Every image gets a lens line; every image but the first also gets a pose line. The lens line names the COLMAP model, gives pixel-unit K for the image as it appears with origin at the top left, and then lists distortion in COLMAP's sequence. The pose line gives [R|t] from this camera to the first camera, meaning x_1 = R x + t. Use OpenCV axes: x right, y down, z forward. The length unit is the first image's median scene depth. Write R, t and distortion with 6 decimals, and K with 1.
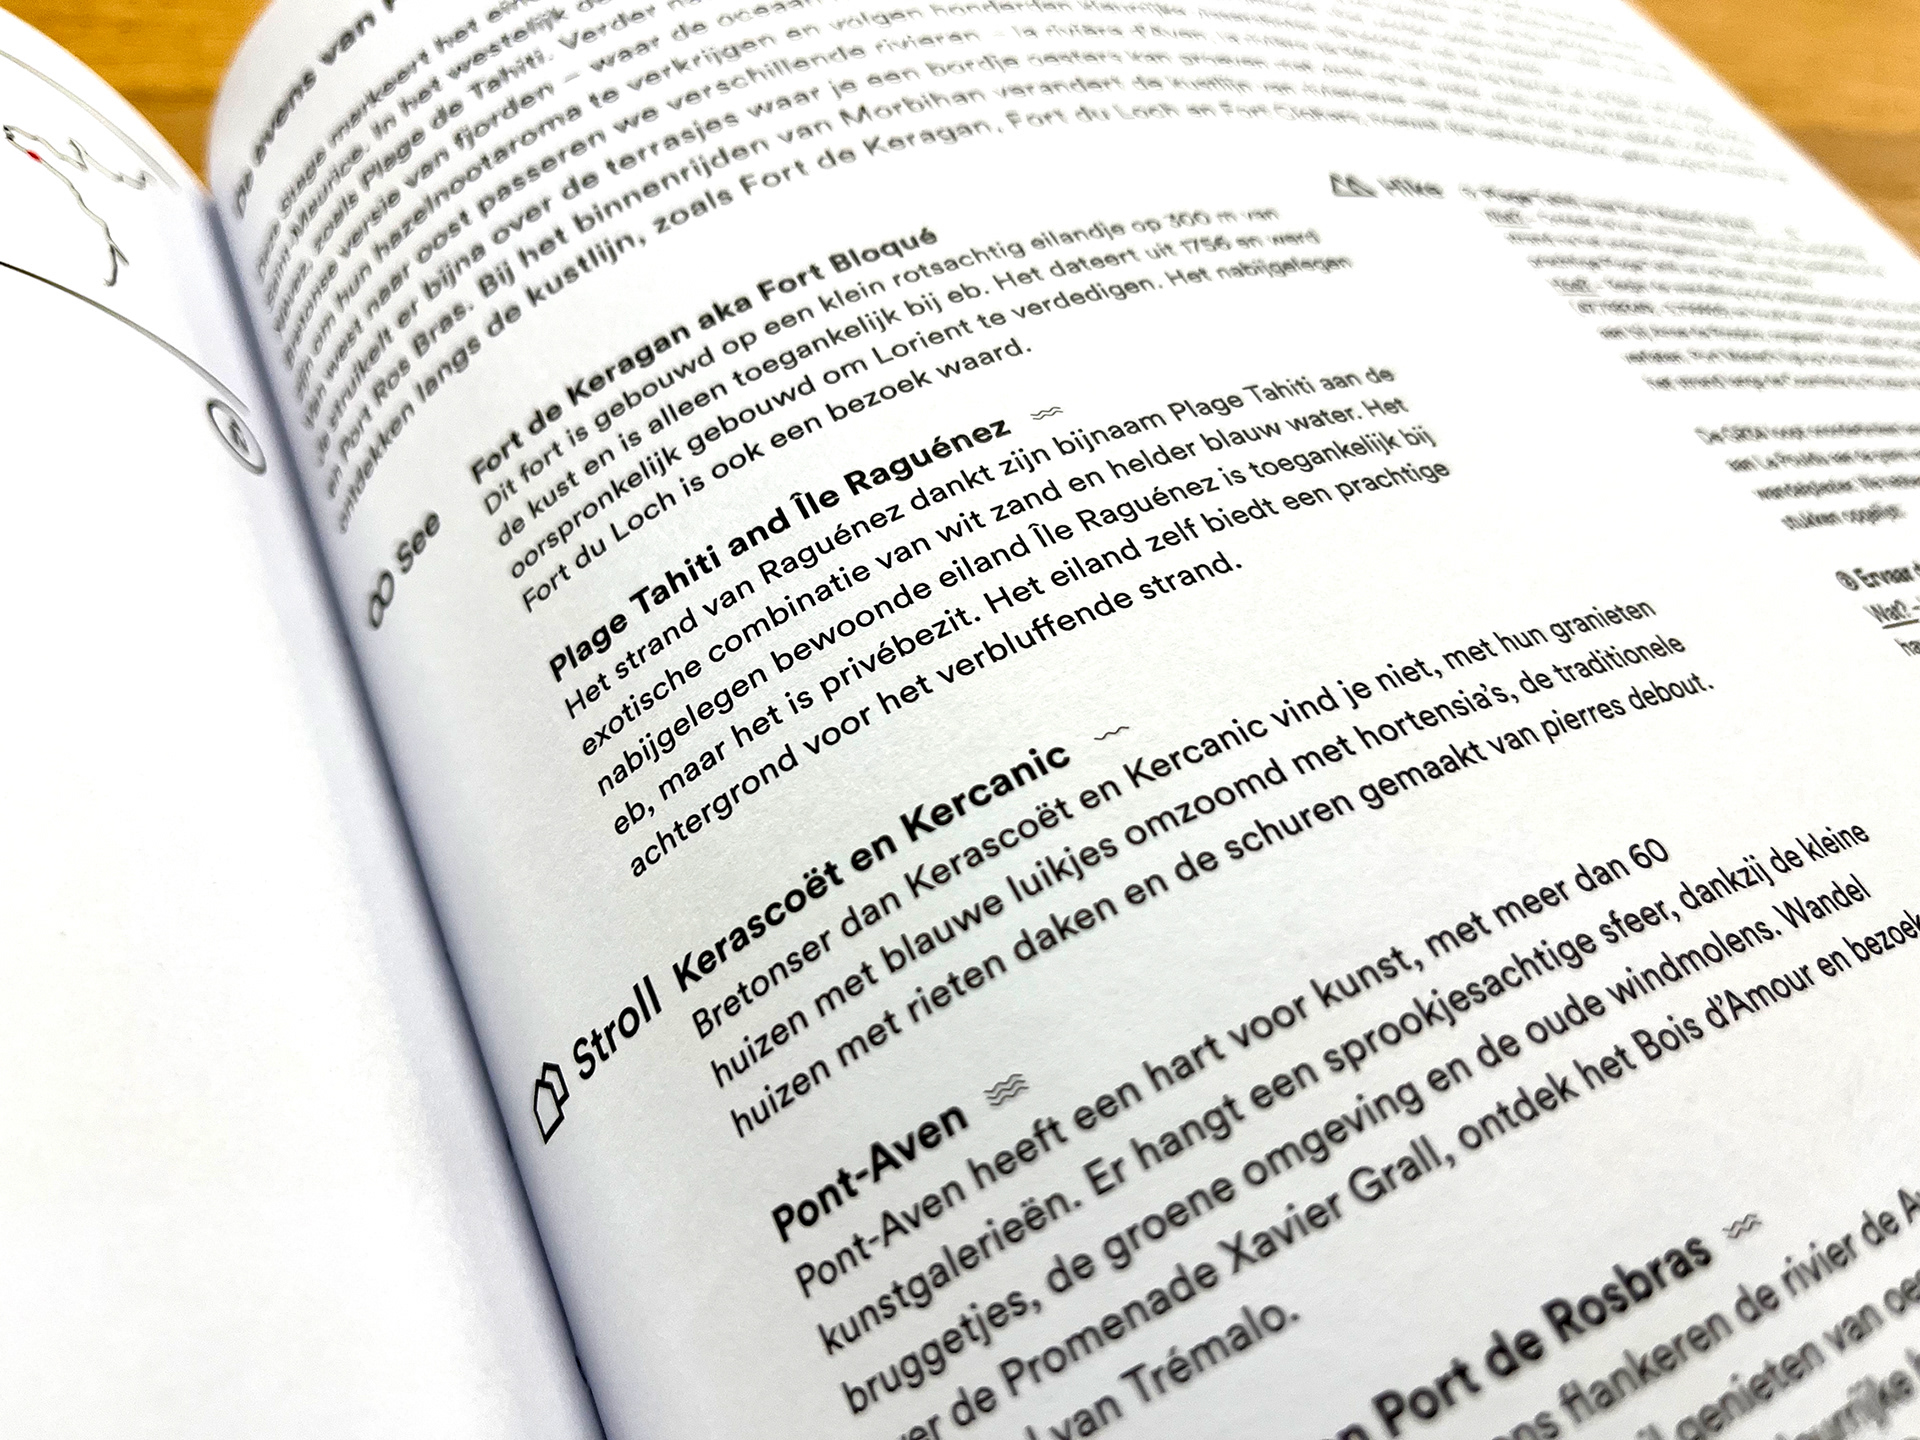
lens RADIAL K [[1435.2, 0, 952.4], [0, 1435.2, 727.3], [0, 0, 1]] dist [-0.002428, -0.008946]
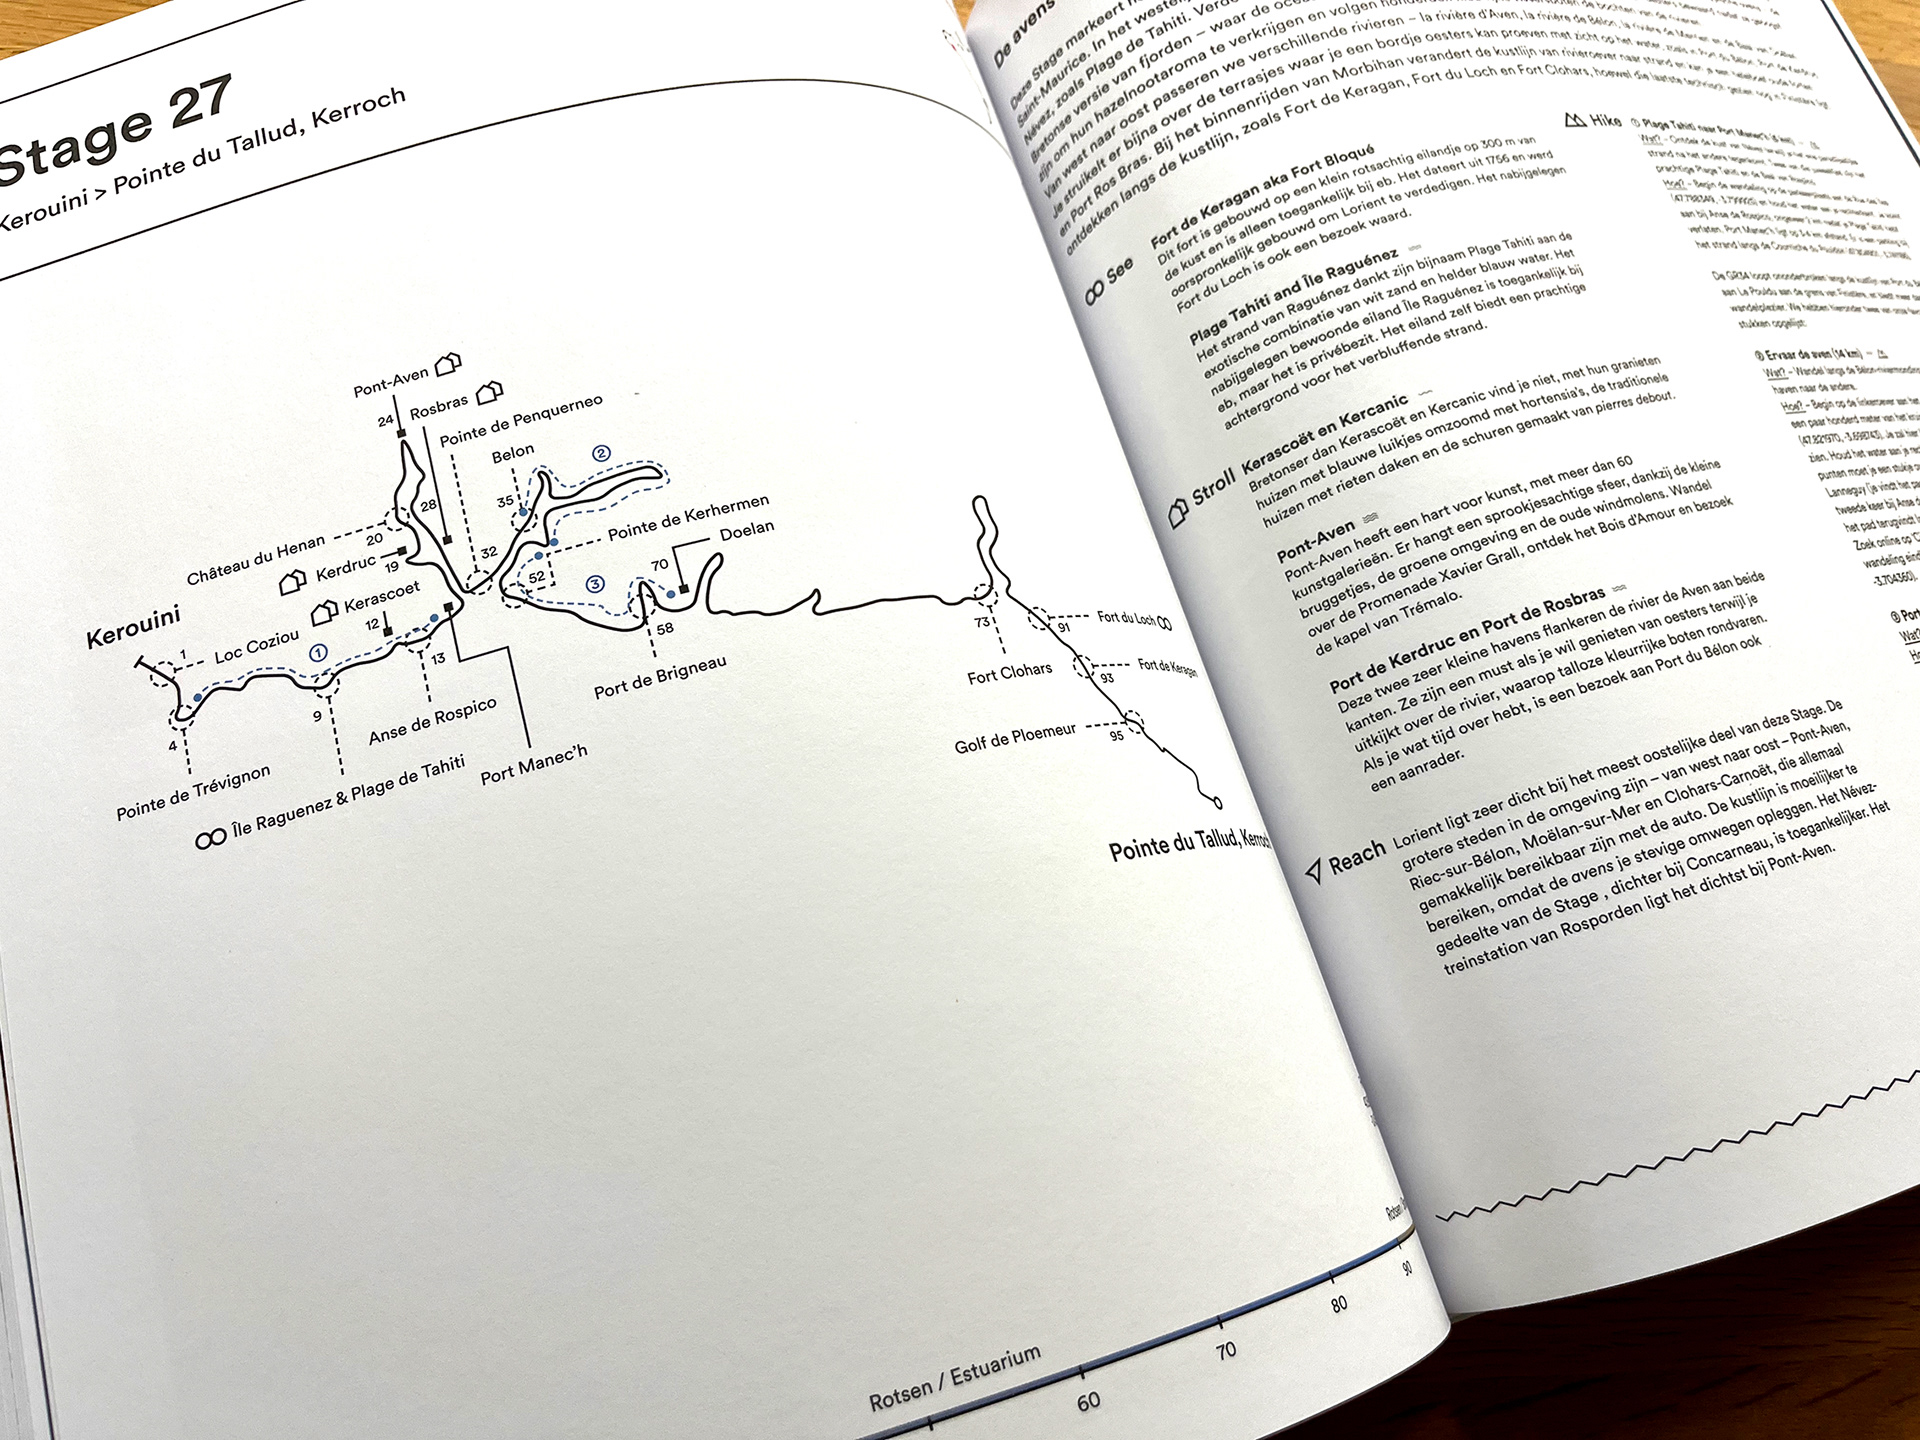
lens RADIAL K [[1435.2, 0, 965.5], [0, 1435.2, 728.3], [0, 0, 1]] dist [-0.002428, -0.008946]
pose [[0.990734, 0.118719, -0.065969, -0.438639], [-0.095506, 0.954325, 0.283093, -0.066627], [0.096564, -0.274169, 0.956821, -1.616800]]
